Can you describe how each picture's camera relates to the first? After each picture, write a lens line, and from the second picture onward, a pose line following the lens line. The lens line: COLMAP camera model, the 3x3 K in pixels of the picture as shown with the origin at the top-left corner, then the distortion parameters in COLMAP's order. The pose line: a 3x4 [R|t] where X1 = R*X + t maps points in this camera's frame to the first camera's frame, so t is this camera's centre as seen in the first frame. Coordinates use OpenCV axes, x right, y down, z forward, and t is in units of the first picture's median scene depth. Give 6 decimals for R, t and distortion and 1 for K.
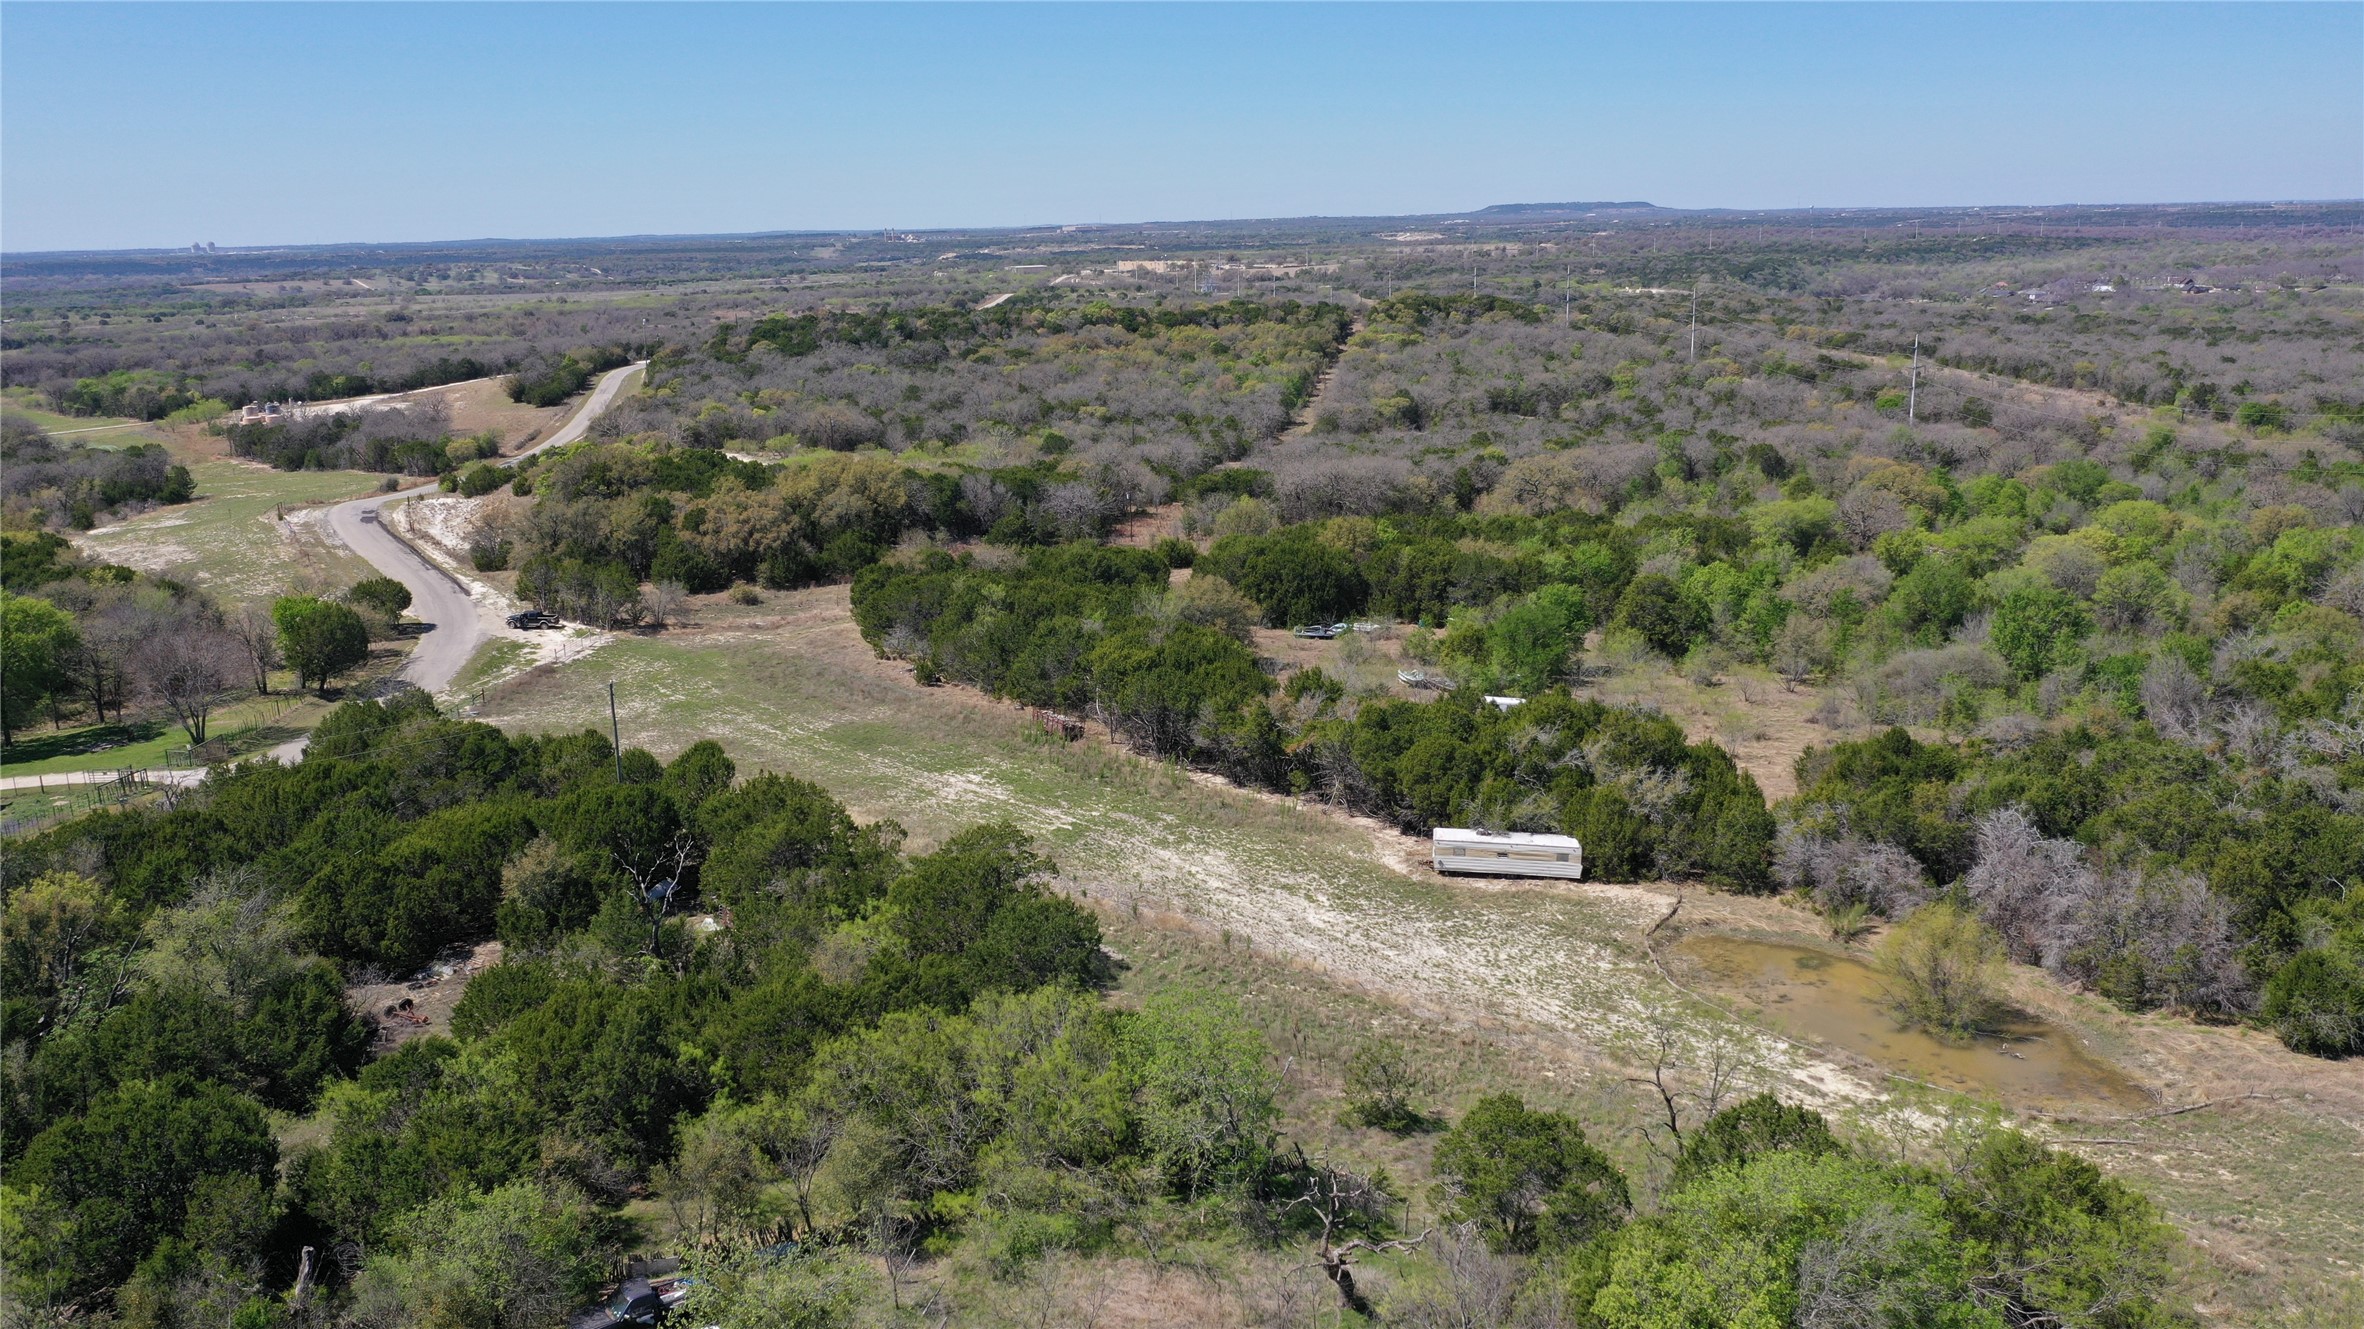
lens RADIAL K [[1869.9, 0, 1168.6], [0, 1869.9, 661.7], [0, 0, 1]] dist [-0.003230, 0.004219]
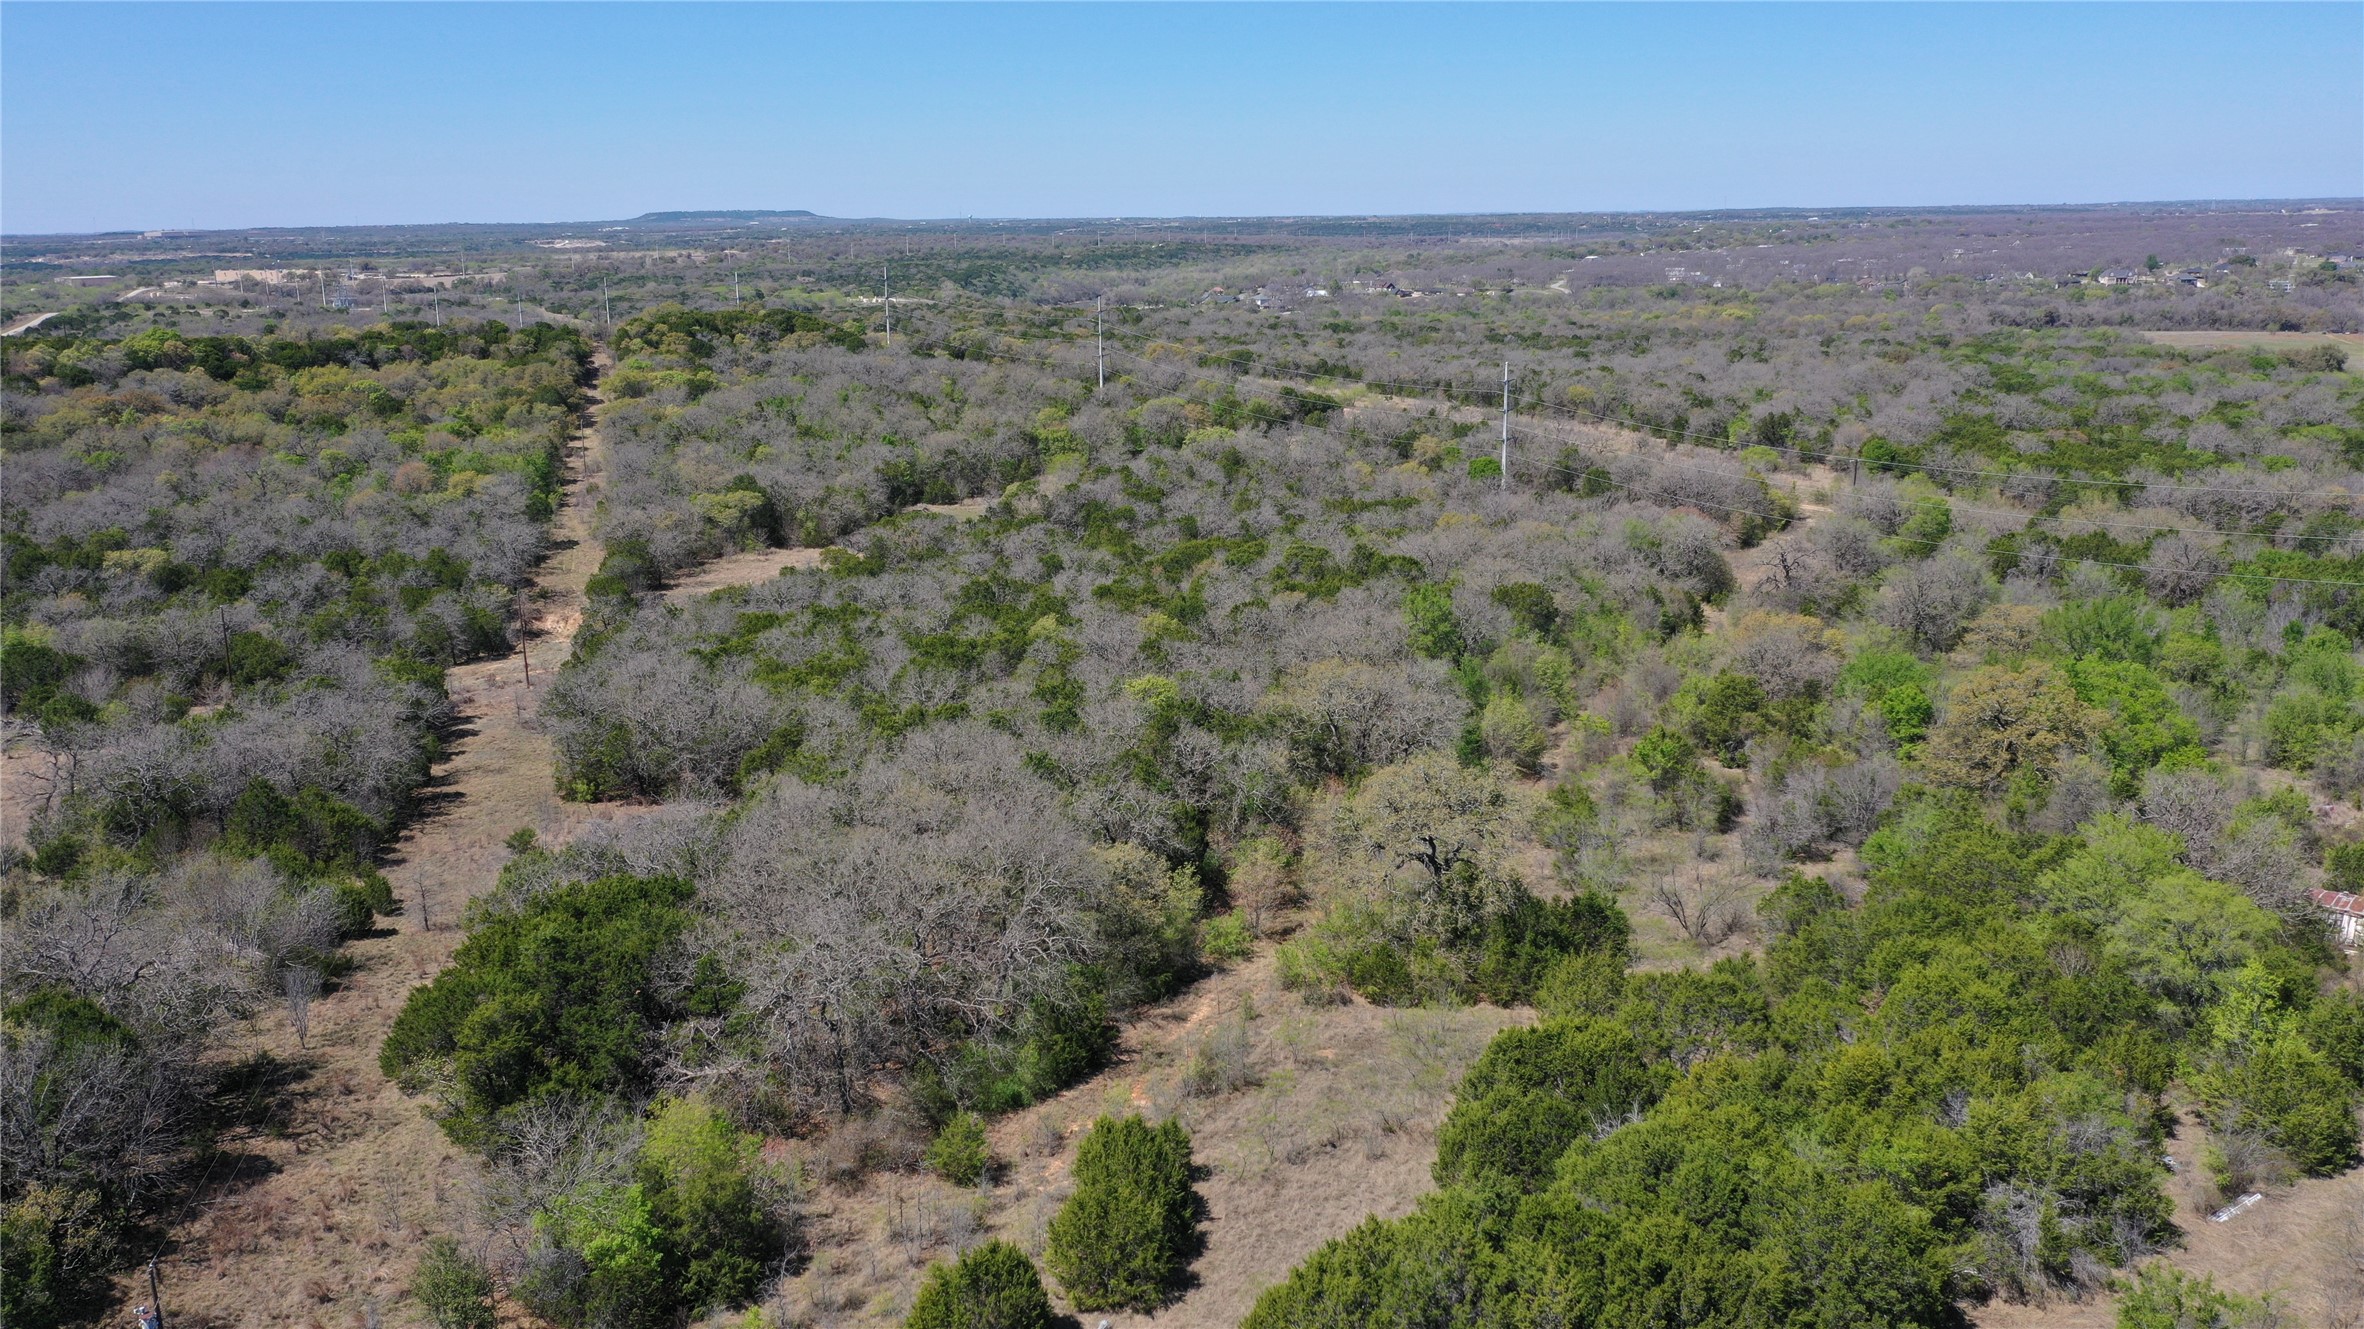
lens RADIAL K [[1869.9, 0, 1177.3], [0, 1869.9, 658.9], [0, 0, 1]] dist [-0.003230, 0.004219]
pose [[0.905863, -0.089228, 0.414067, 0.001426], [0.091850, 0.995680, 0.013617, -0.079607], [-0.413493, 0.025697, 0.910145, 0.391833]]
